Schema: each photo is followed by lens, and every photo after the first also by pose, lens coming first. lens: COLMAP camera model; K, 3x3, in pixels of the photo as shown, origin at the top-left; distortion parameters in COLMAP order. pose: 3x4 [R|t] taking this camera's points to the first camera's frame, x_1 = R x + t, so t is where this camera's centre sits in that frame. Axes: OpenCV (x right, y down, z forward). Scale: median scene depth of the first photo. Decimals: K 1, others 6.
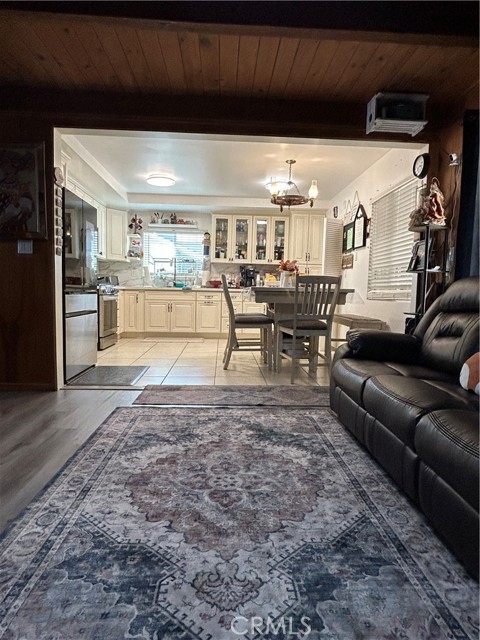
lens RADIAL K [[380.0, 0, 240.4], [0, 380.0, 322.8], [0, 0, 1]] dist [-0.004853, 0.002634]
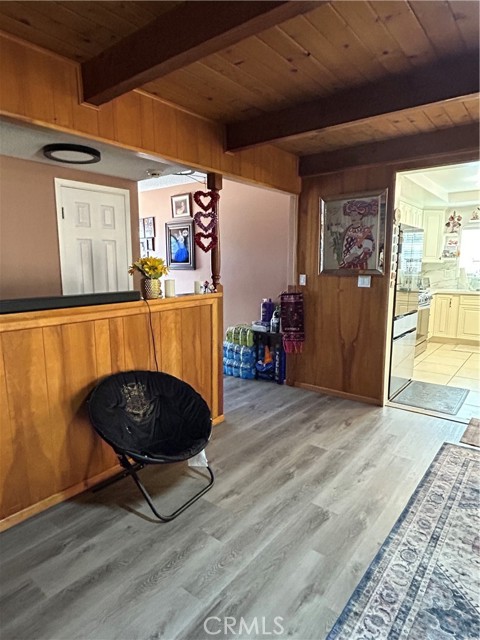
lens RADIAL K [[380.0, 0, 241.0], [0, 380.0, 321.6], [0, 0, 1]] dist [-0.004853, 0.002634]
pose [[0.747697, 0.077182, -0.659539, -0.047537], [-0.035658, 0.996456, 0.076185, -0.101969], [0.663081, -0.033446, 0.747800, -0.086931]]
